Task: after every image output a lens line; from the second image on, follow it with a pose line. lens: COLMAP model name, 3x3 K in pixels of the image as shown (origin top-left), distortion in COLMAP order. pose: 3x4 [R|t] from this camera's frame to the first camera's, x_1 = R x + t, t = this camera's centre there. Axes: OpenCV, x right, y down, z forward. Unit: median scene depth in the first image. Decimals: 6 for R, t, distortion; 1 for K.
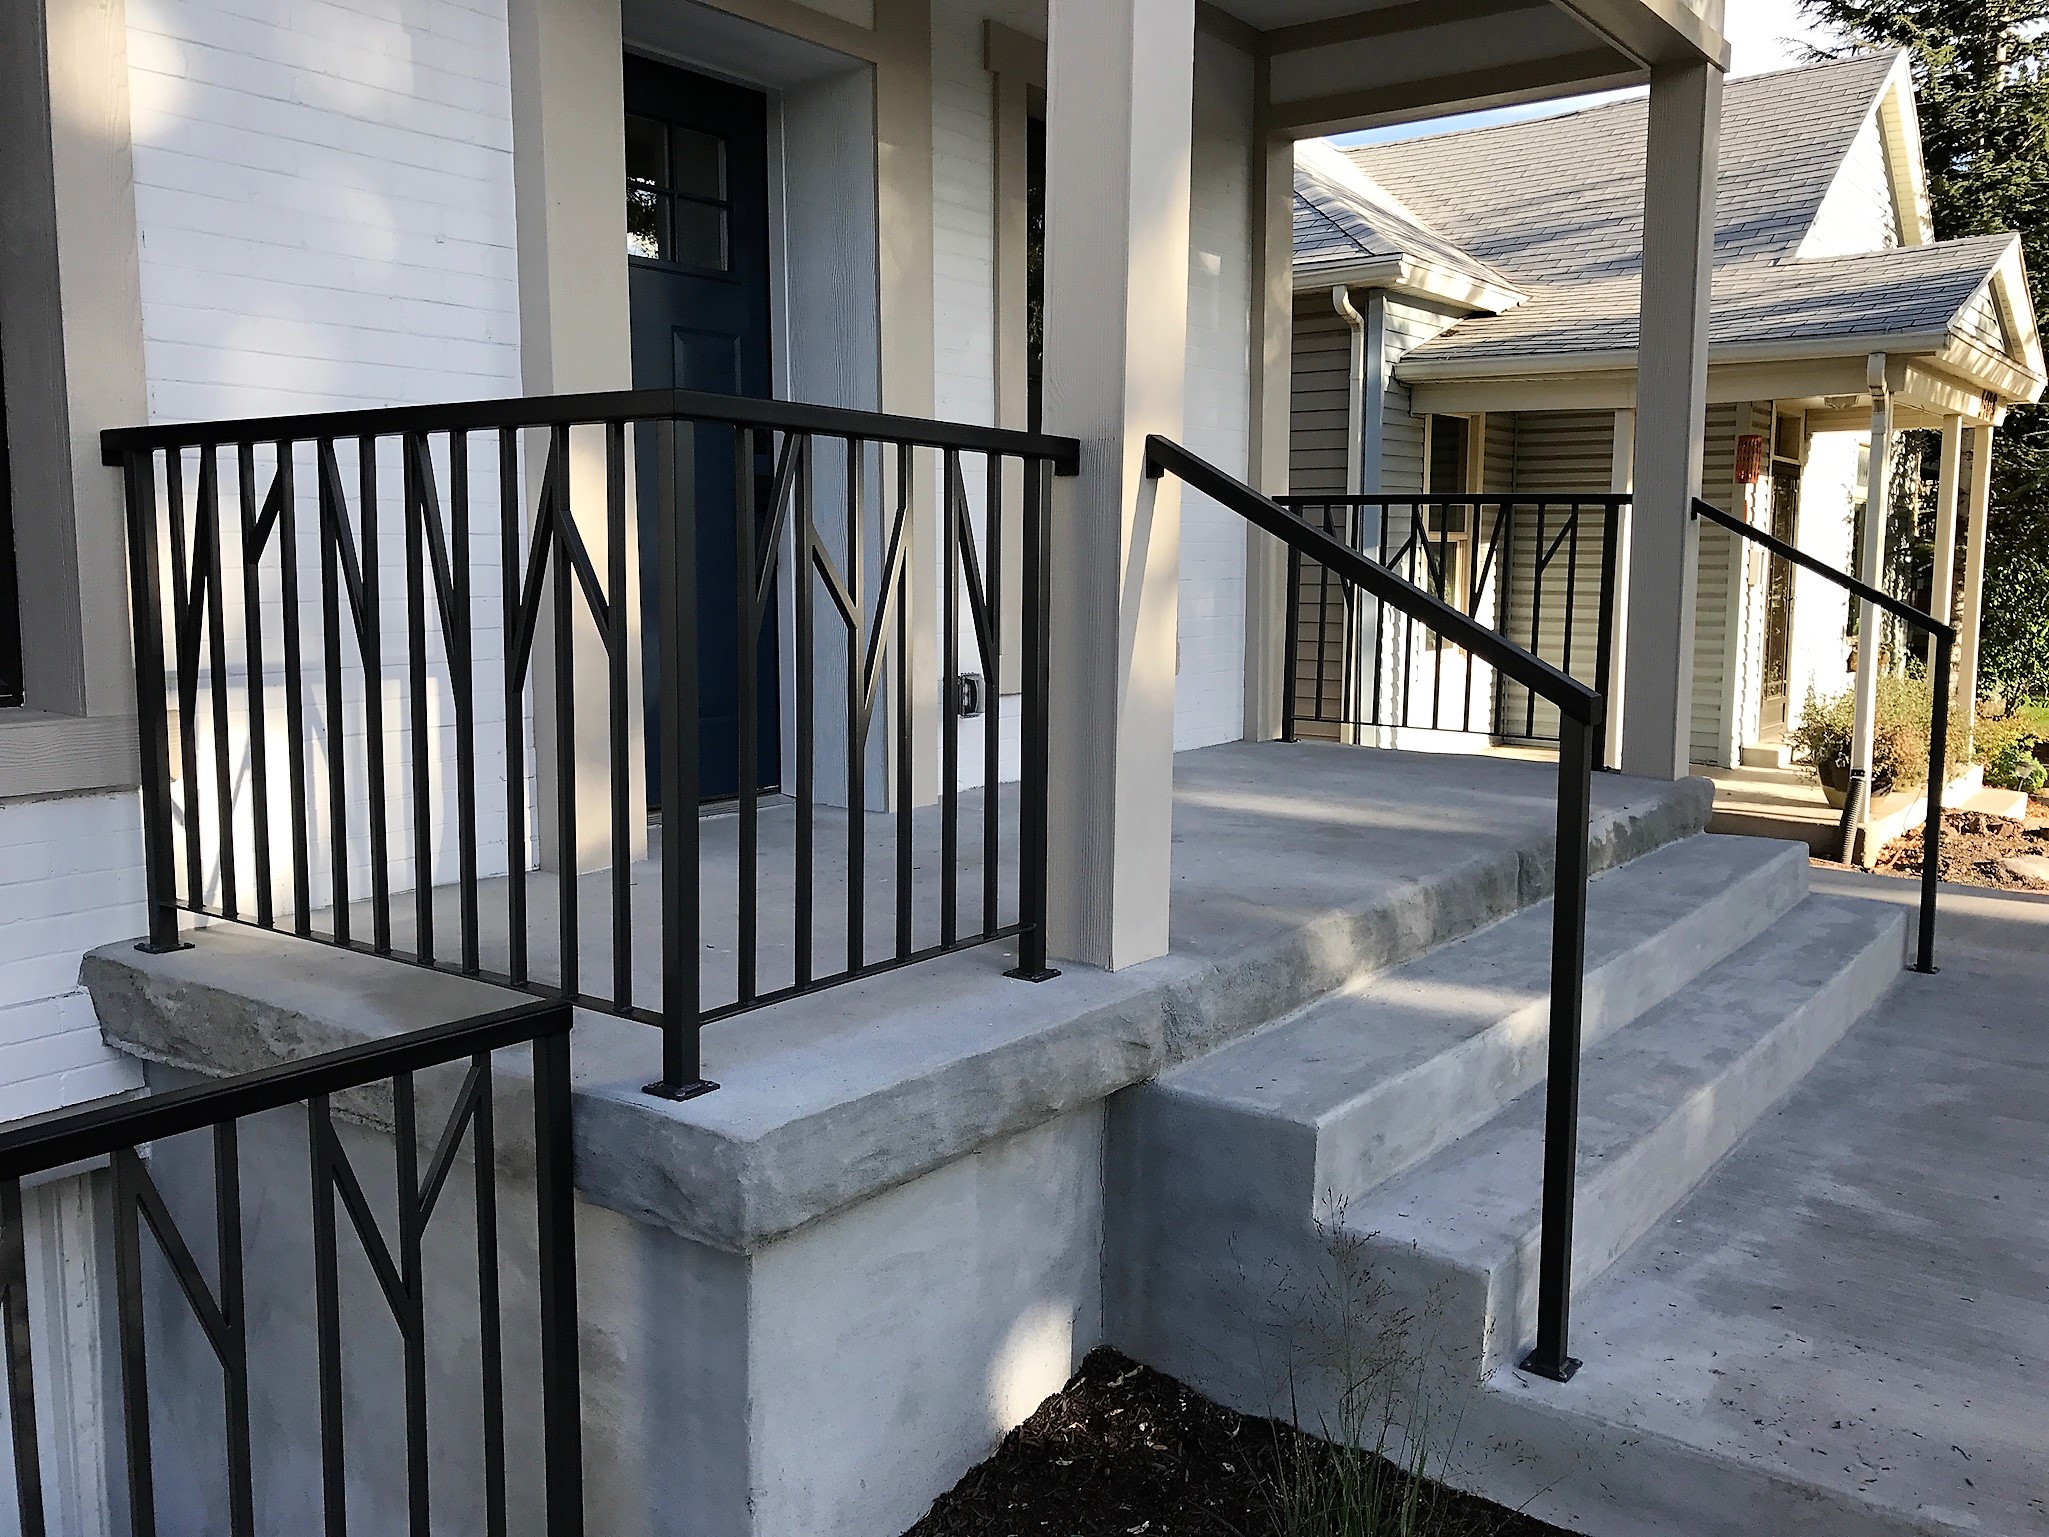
lens RADIAL K [[1677.8, 0, 1032.6], [0, 1677.8, 753.1], [0, 0, 1]] dist [0.003665, -0.001979]
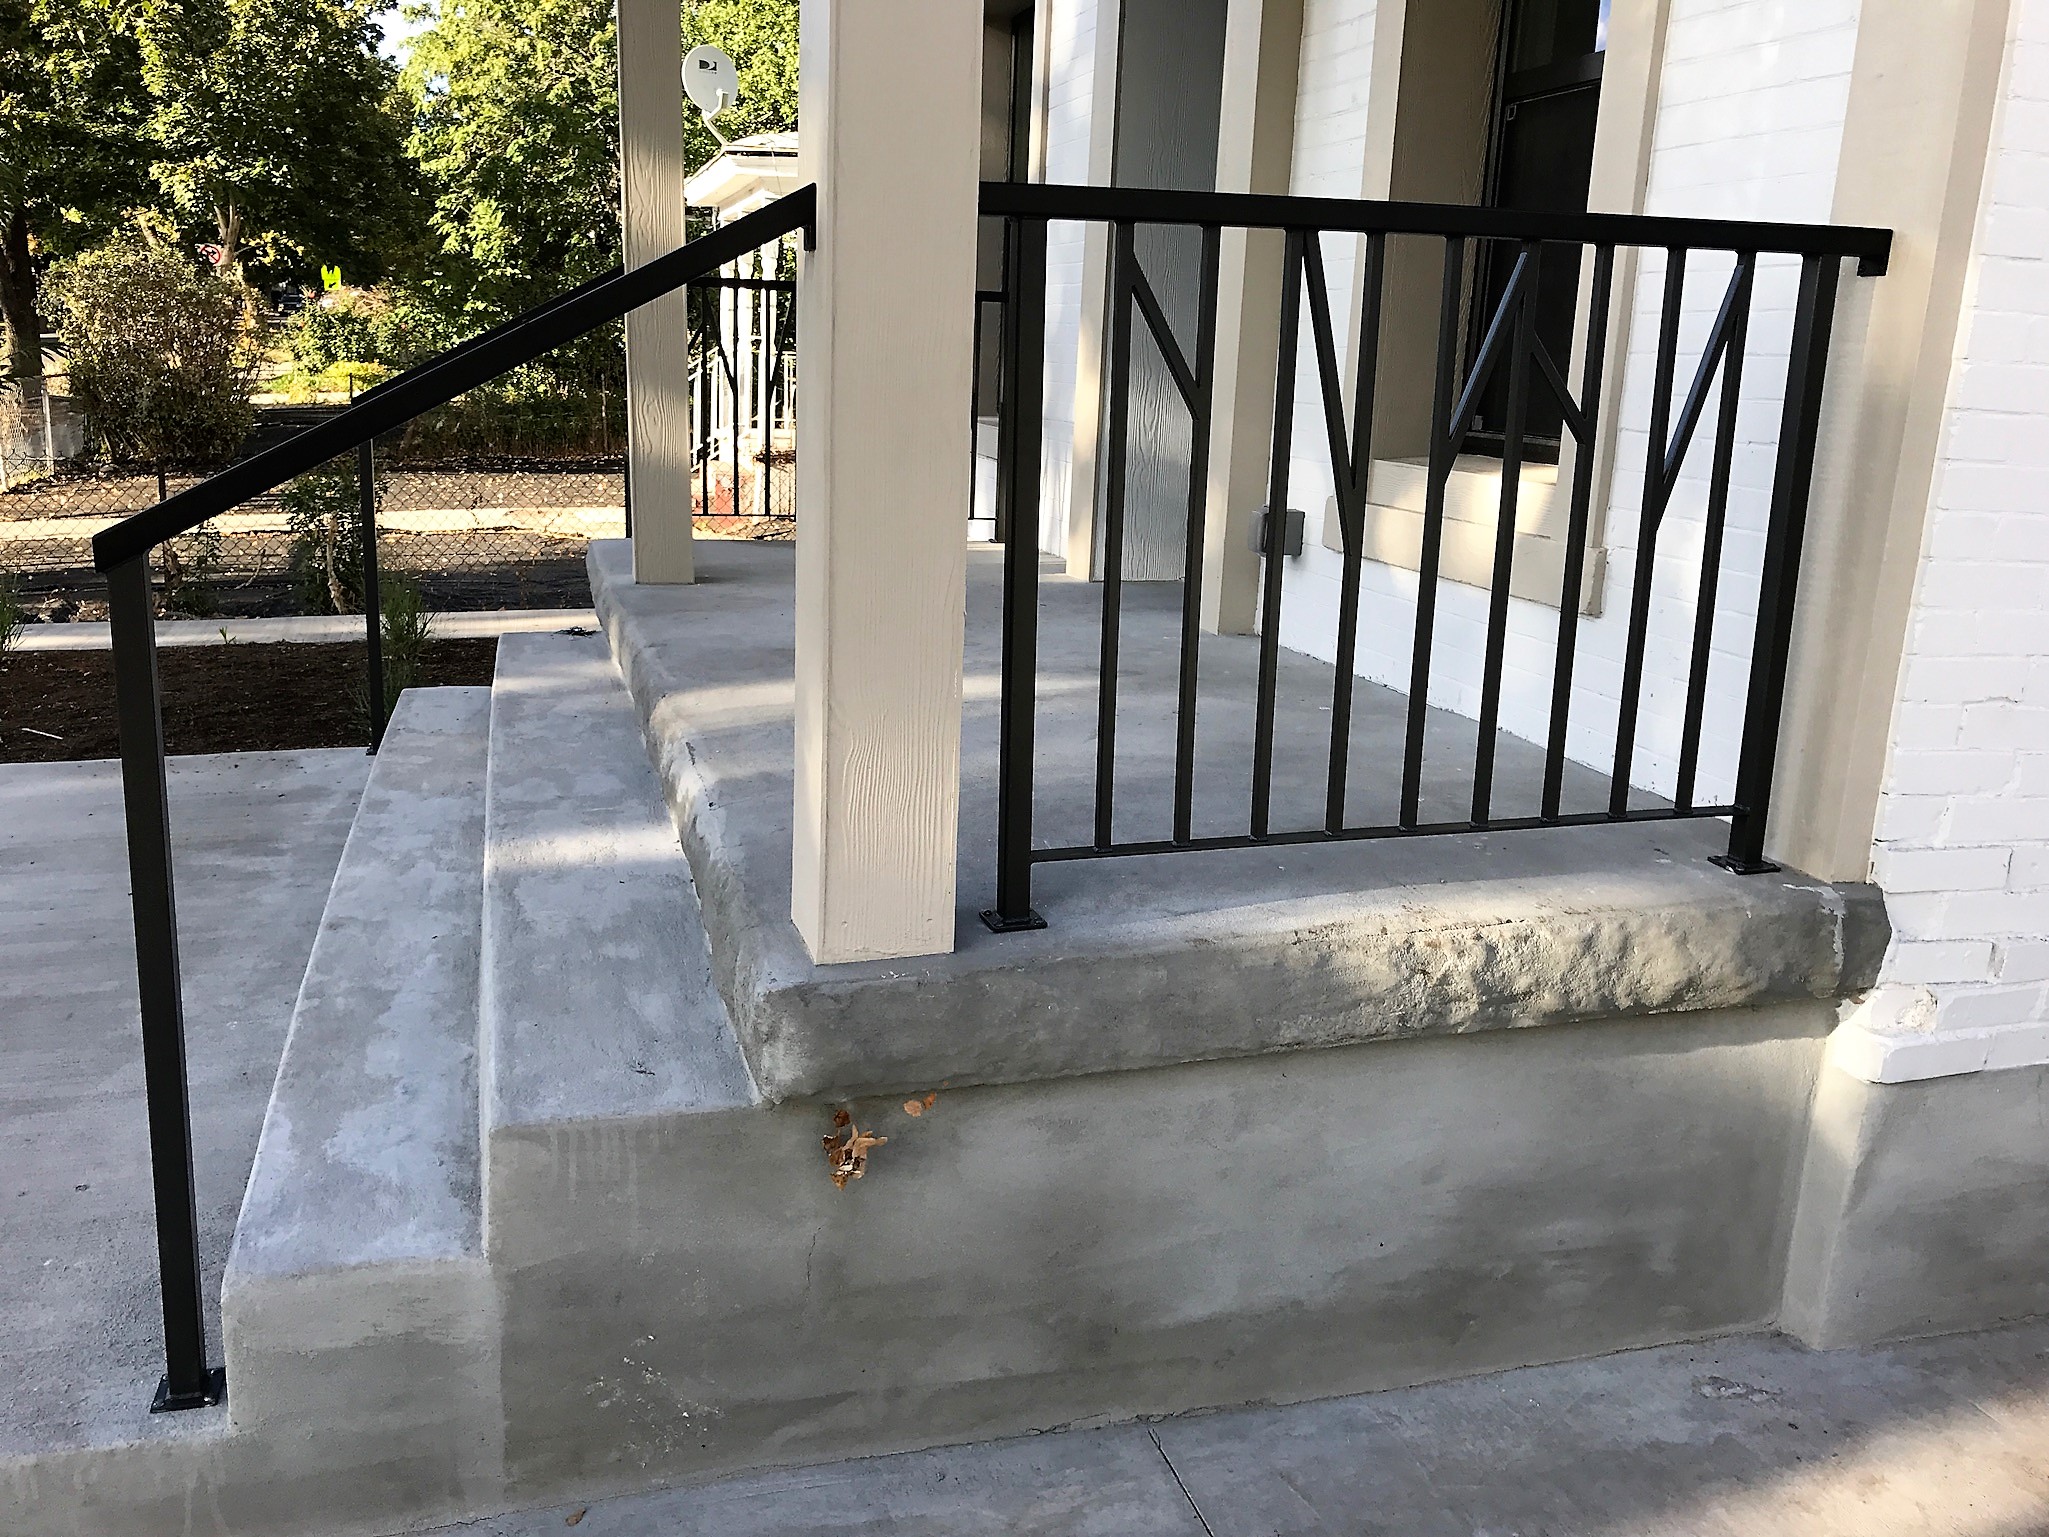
lens RADIAL K [[1677.8, 0, 1018.1], [0, 1677.8, 751.6], [0, 0, 1]] dist [0.003665, -0.001979]
pose [[-0.594515, 0.174703, -0.784876, 1.204274], [-0.125774, 0.943892, 0.305367, -0.278116], [0.794187, 0.280262, -0.539185, 2.275480]]
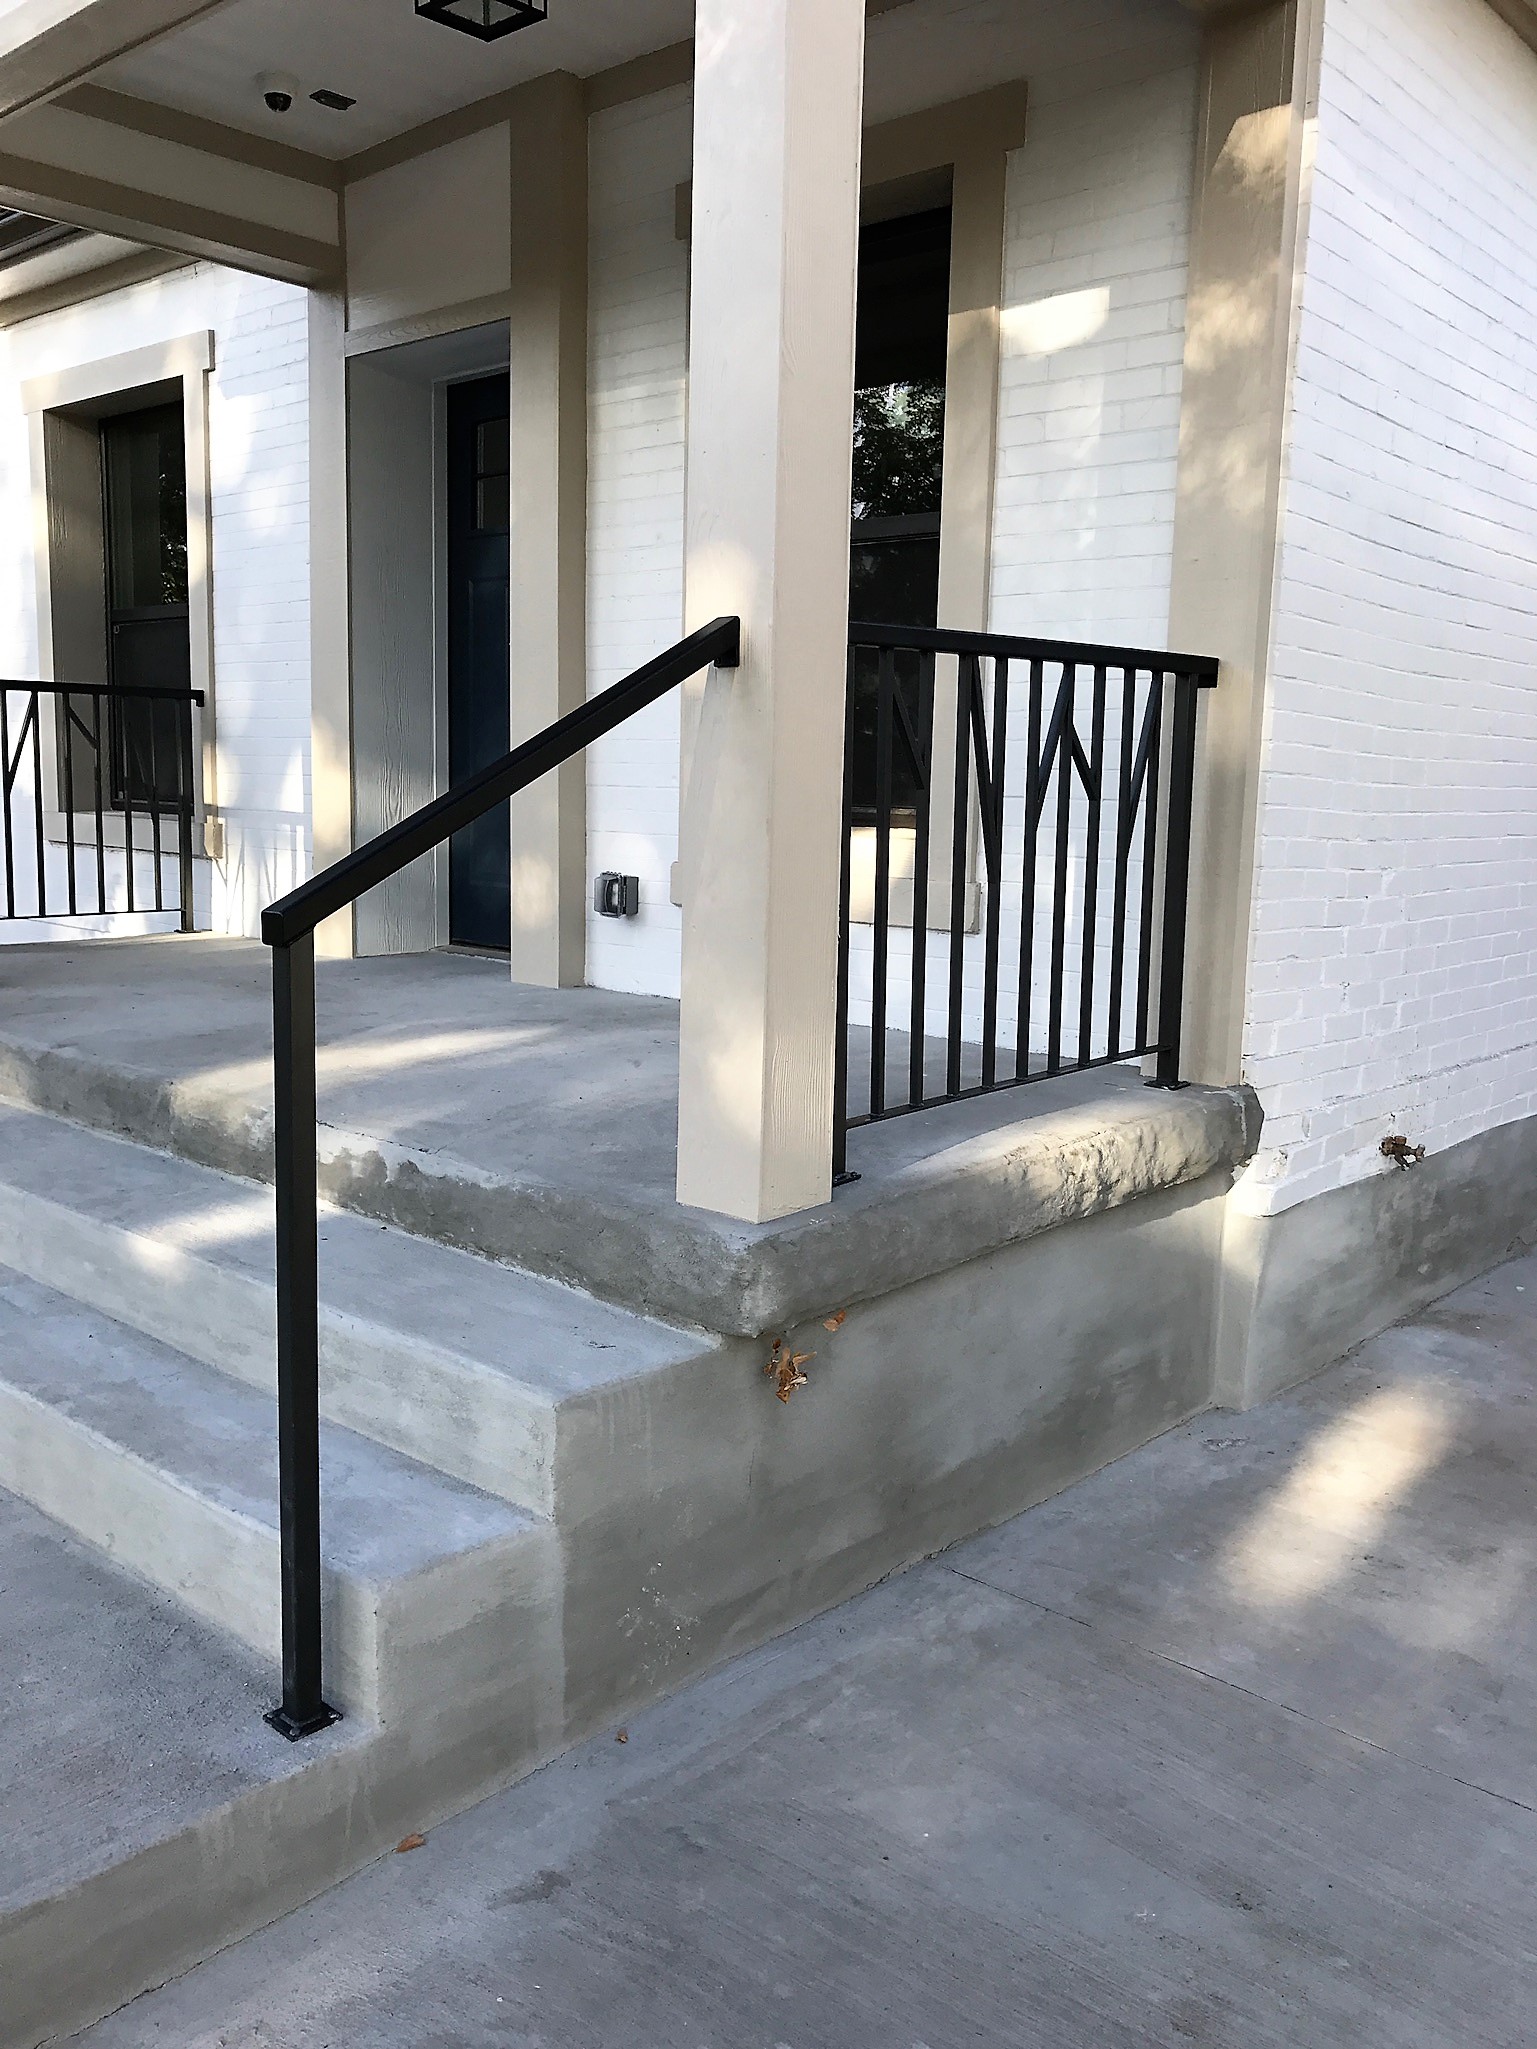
lens RADIAL K [[1677.8, 0, 771.9], [0, 1677.8, 1024.7], [0, 0, 1]] dist [0.003665, -0.001979]
pose [[-0.083915, 0.153428, -0.984590, 1.653683], [-0.136514, 0.976989, 0.163879, -0.200389], [0.987078, 0.148163, -0.061039, 1.810458]]
